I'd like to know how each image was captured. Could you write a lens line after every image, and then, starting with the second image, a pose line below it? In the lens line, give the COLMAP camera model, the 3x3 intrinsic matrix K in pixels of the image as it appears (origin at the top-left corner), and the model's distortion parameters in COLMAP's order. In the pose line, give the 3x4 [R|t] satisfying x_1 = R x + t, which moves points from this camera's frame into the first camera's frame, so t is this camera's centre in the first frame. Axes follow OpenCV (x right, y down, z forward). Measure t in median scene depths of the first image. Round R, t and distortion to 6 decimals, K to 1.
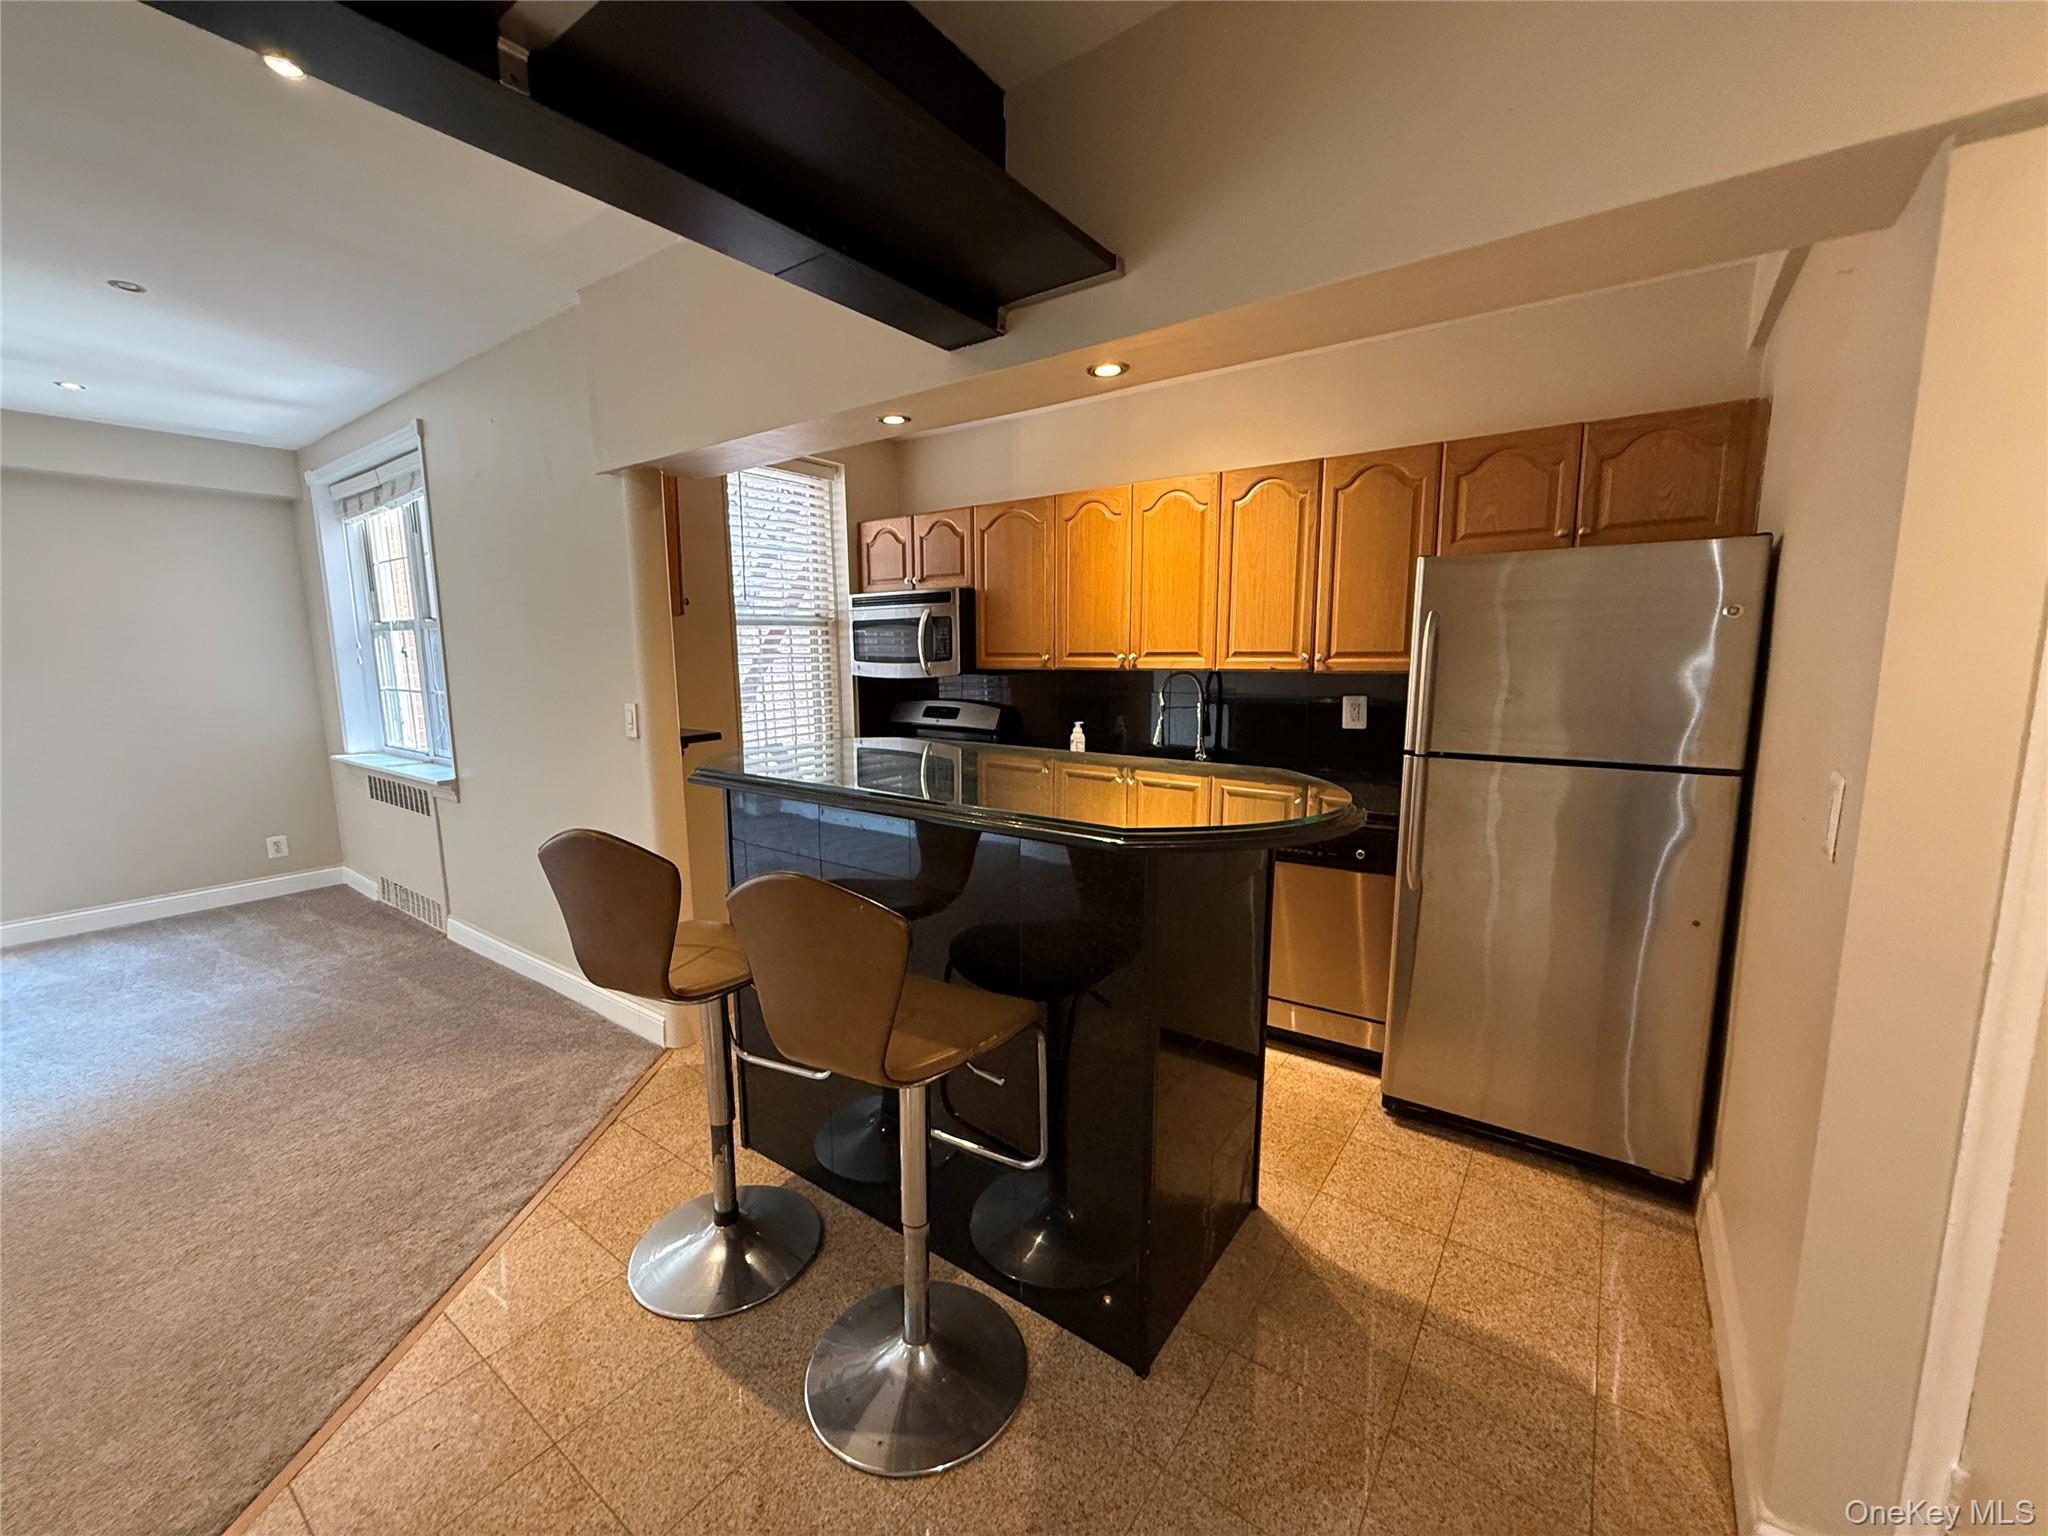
lens RADIAL K [[815.3, 0, 1022.7], [0, 815.3, 767.8], [0, 0, 1]] dist [0.000173, -0.000063]
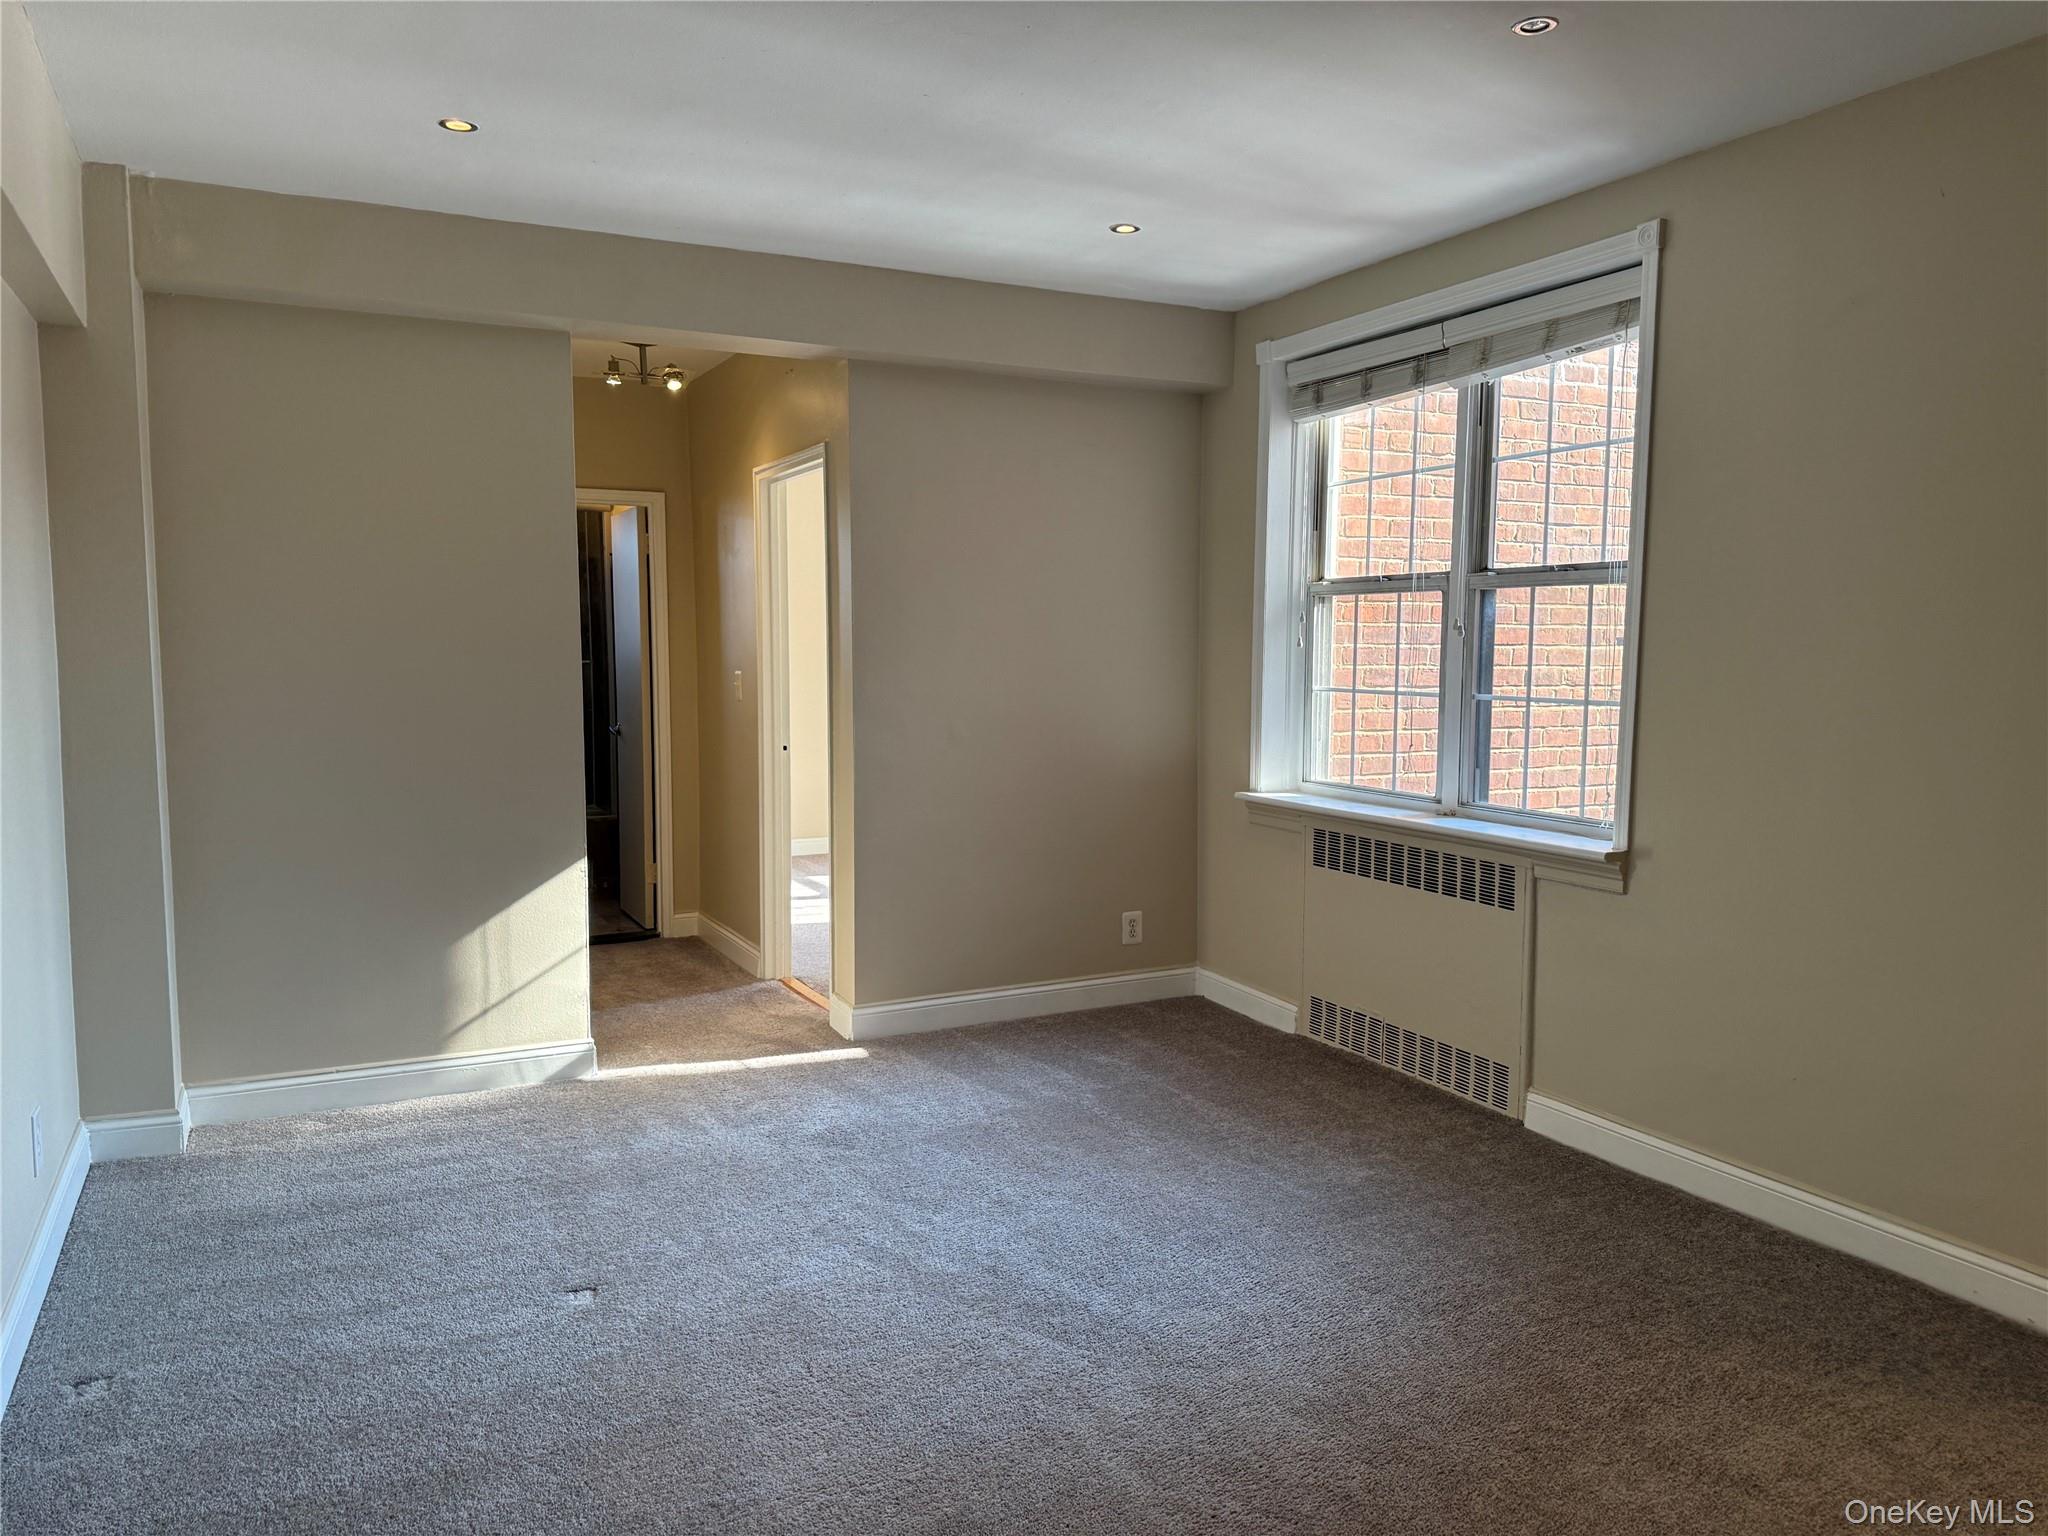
lens RADIAL K [[1442.1, 0, 1033.9], [0, 1442.1, 773.4], [0, 0, 1]] dist [0.085257, -0.110188]
pose [[0.894171, 0.054265, -0.444425, -0.626186], [-0.076096, 0.996605, -0.031416, 0.022769], [0.441212, 0.061910, 0.895265, -0.081249]]
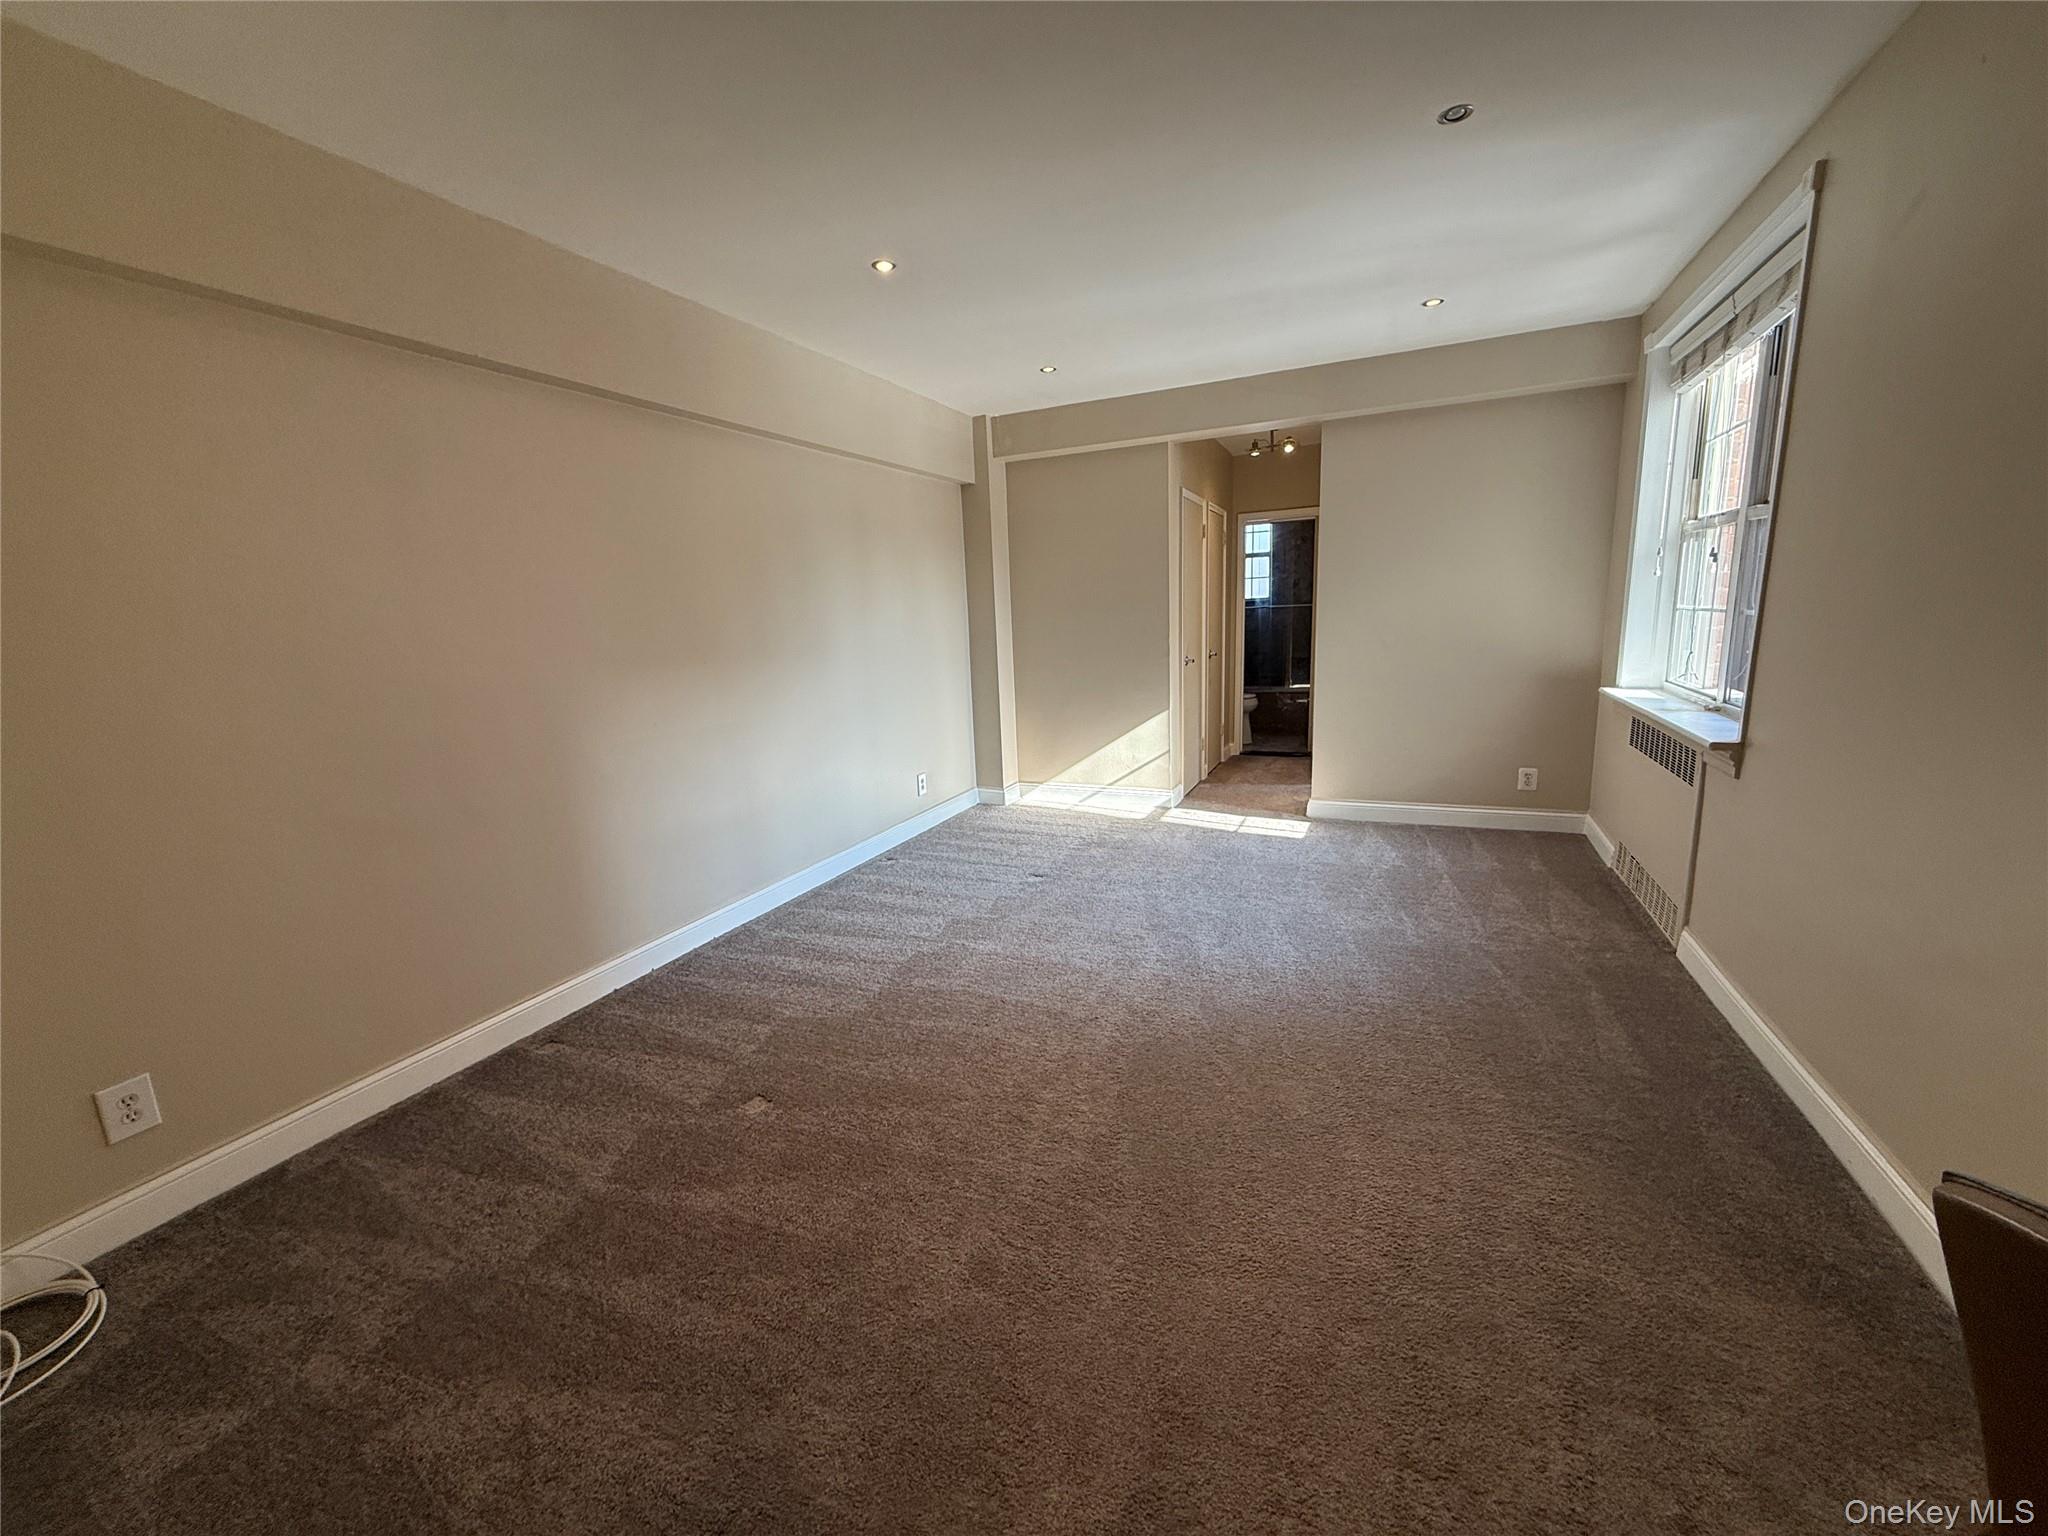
lens RADIAL K [[815.3, 0, 1016.3], [0, 815.3, 769.6], [0, 0, 1]] dist [0.000173, -0.000063]
pose [[0.206001, 0.188834, -0.960159, -0.178156], [-0.099552, 0.980157, 0.171409, -0.020769], [0.973475, 0.060275, 0.220712, 0.285464]]
